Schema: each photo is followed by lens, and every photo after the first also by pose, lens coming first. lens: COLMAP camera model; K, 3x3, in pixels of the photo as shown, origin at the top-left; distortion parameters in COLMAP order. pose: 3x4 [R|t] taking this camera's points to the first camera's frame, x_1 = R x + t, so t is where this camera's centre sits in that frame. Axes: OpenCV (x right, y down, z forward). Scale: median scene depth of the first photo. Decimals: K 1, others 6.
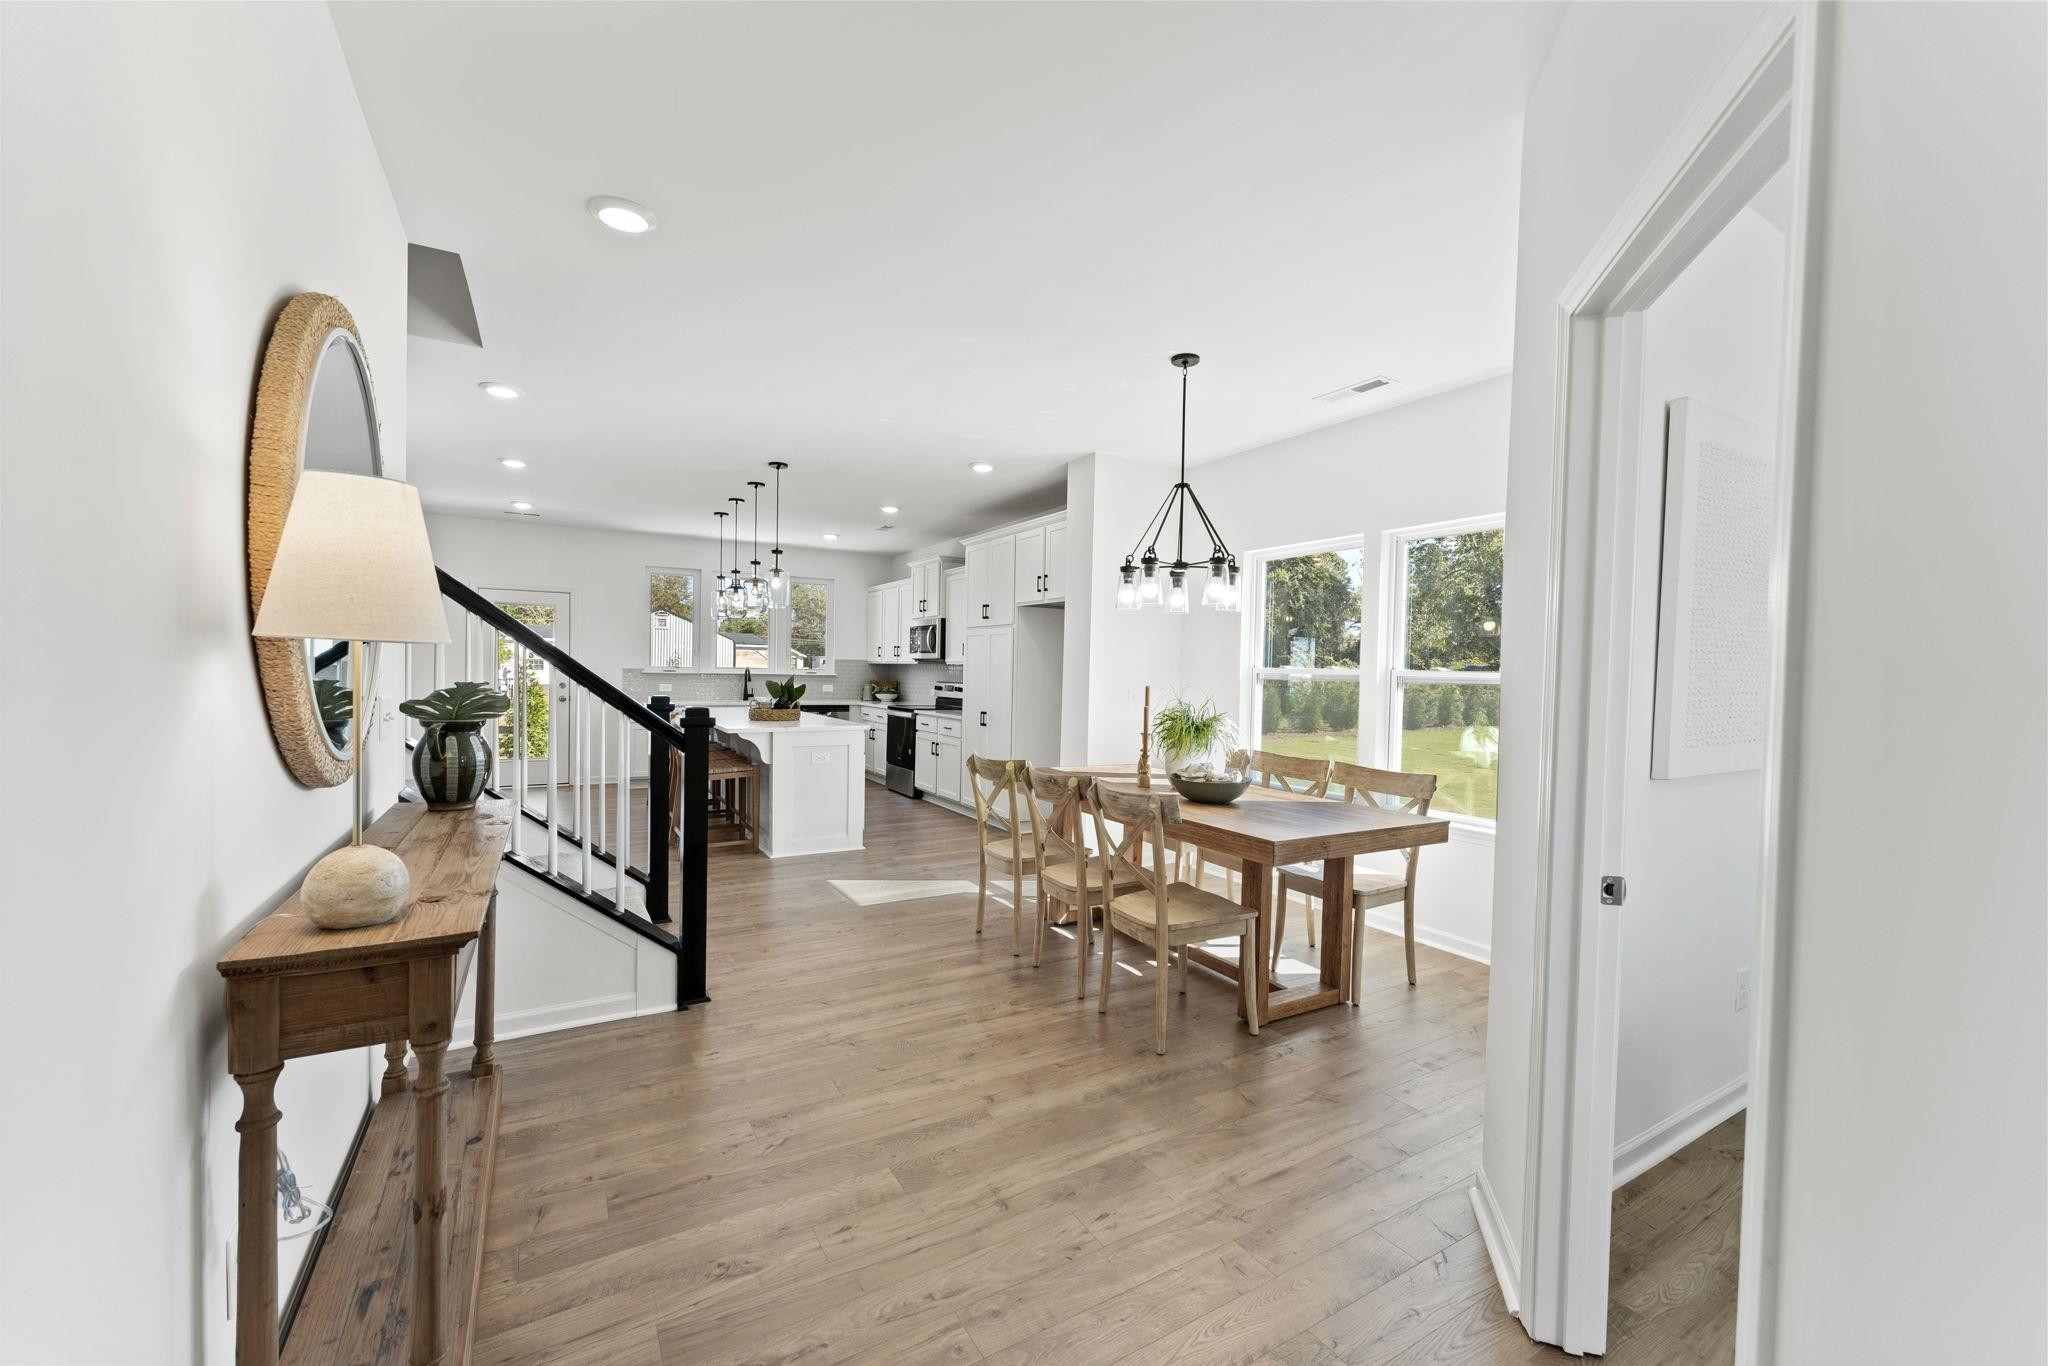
lens RADIAL K [[827.9, 0, 1028.1], [0, 827.9, 687.2], [0, 0, 1]] dist [0.002202, -0.000054]
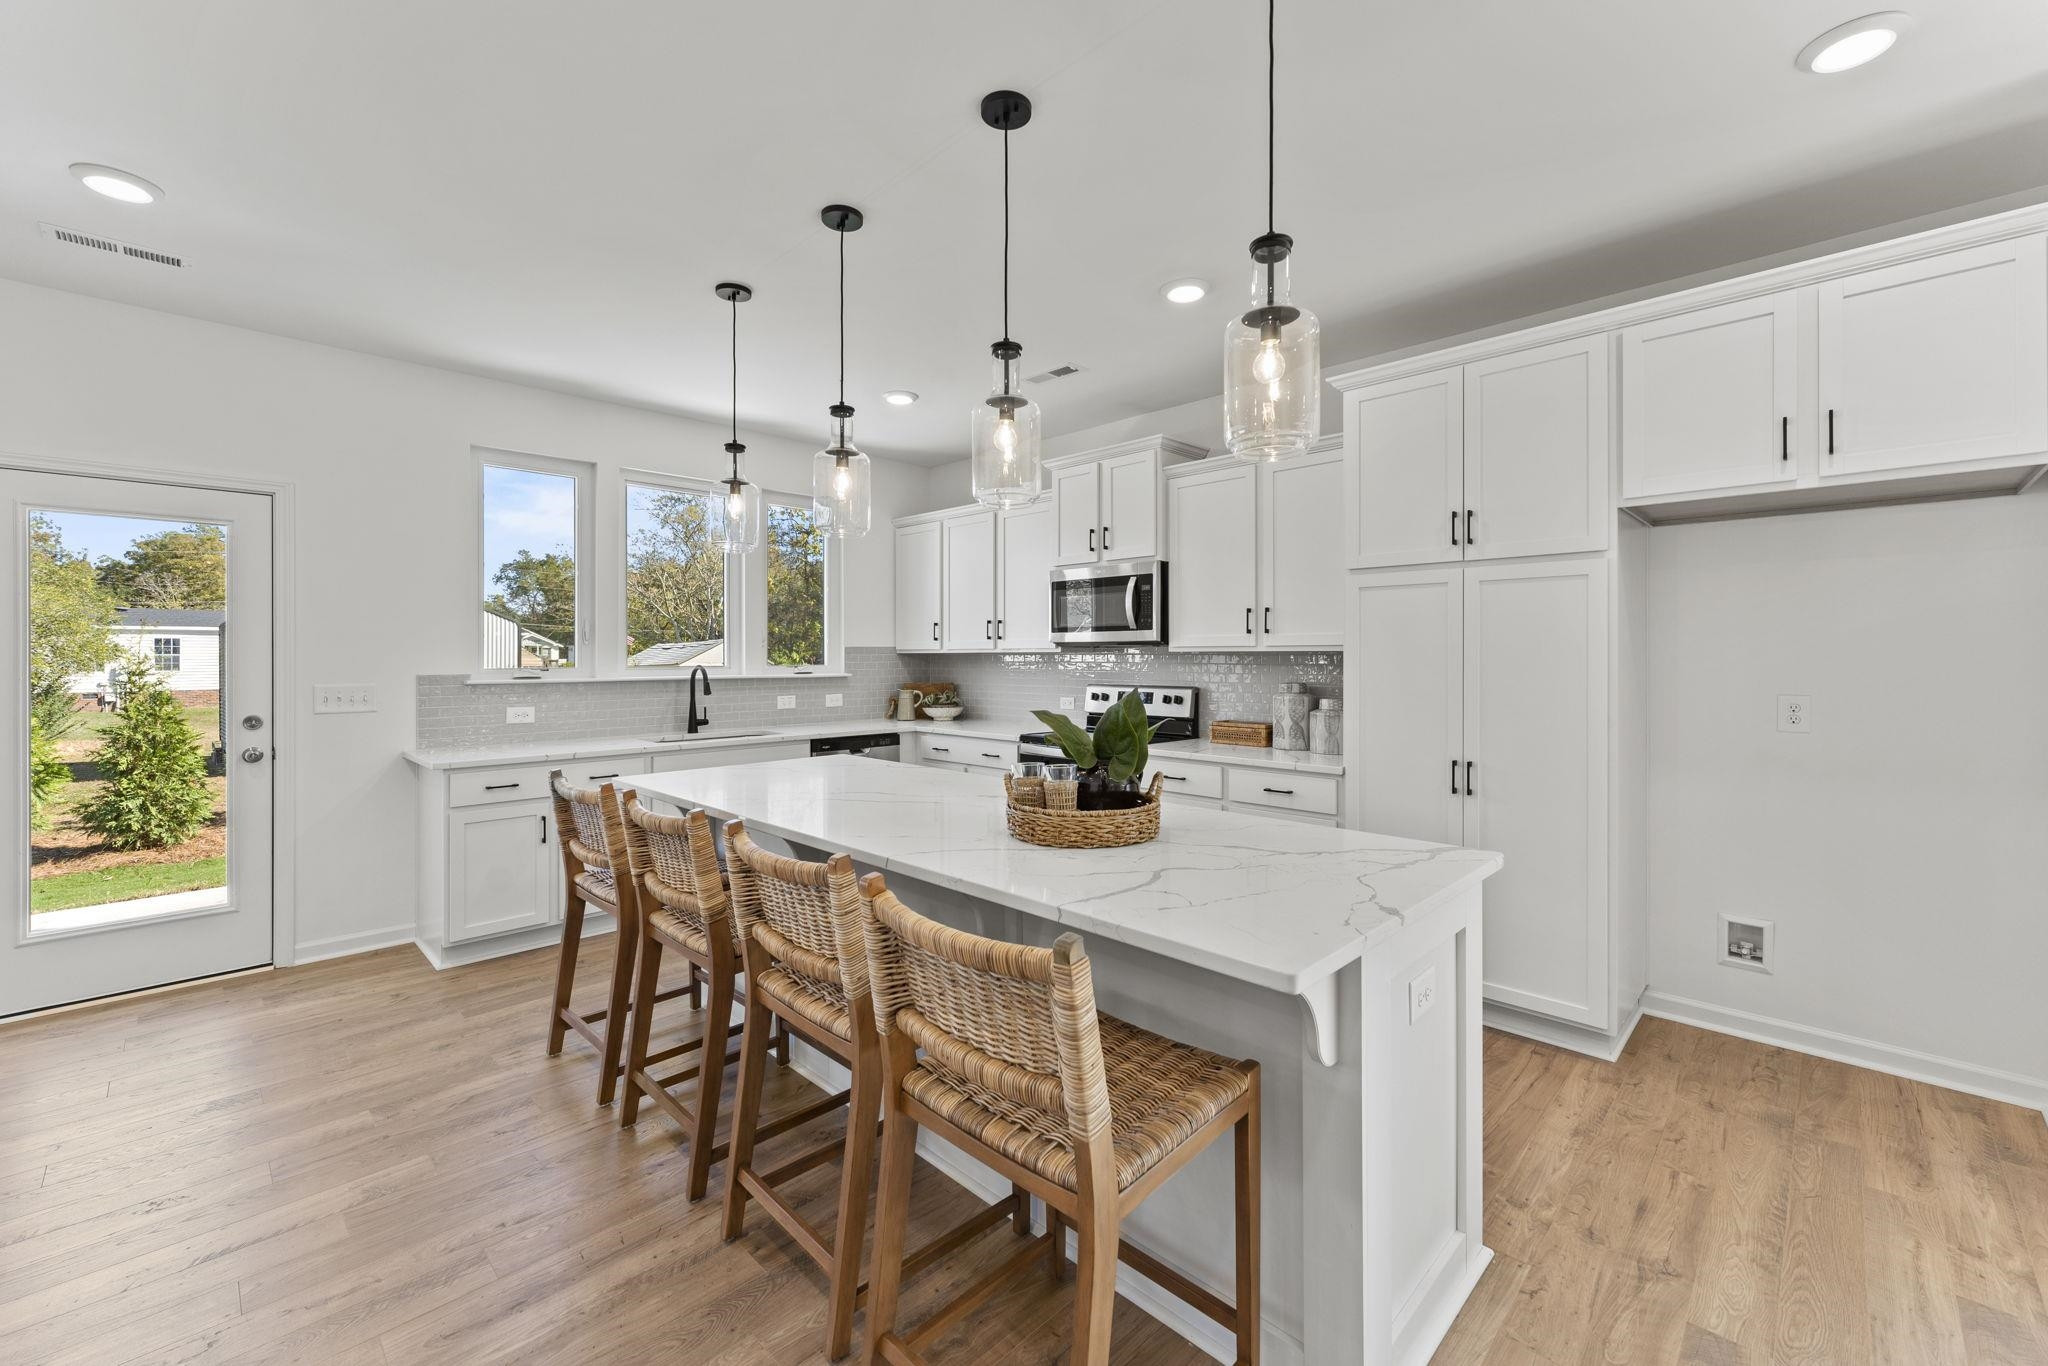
lens RADIAL K [[827.9, 0, 1022.7], [0, 827.9, 653.7], [0, 0, 1]] dist [0.002202, -0.000054]
pose [[0.965566, -0.020066, 0.259382, -0.409273], [0.025640, 0.999507, -0.018125, -0.025379], [-0.258891, 0.024151, 0.965605, 0.689942]]
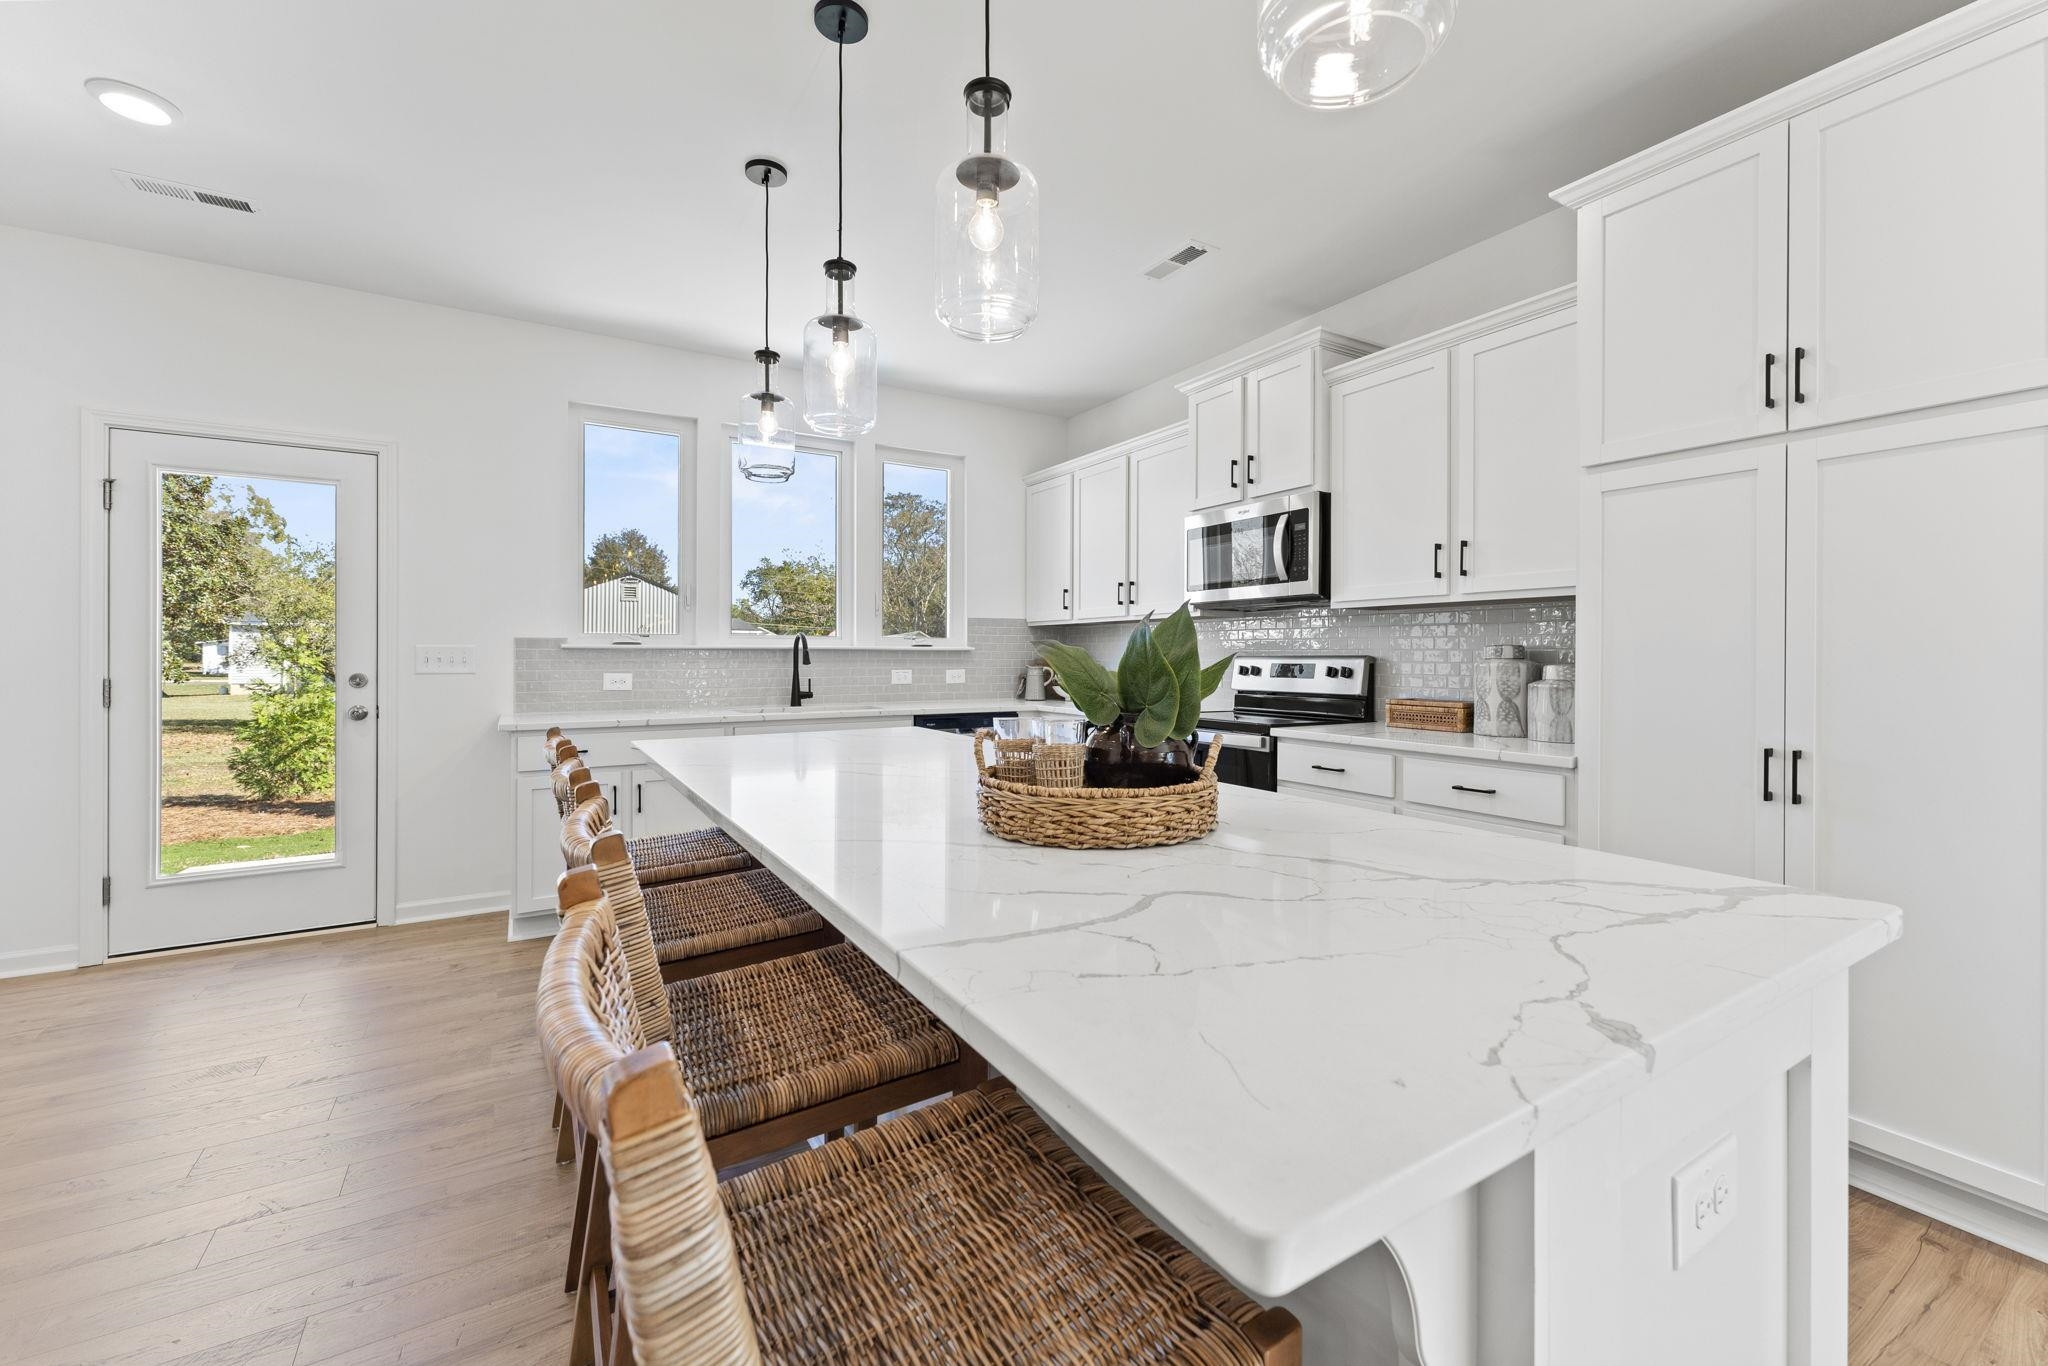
lens RADIAL K [[827.9, 0, 1034.4], [0, 827.9, 656.7], [0, 0, 1]] dist [0.002202, -0.000054]
pose [[0.999449, -0.017498, 0.028219, -0.325178], [0.018072, 0.999632, -0.020227, 0.000590], [-0.027855, 0.020726, 0.999397, 0.788511]]
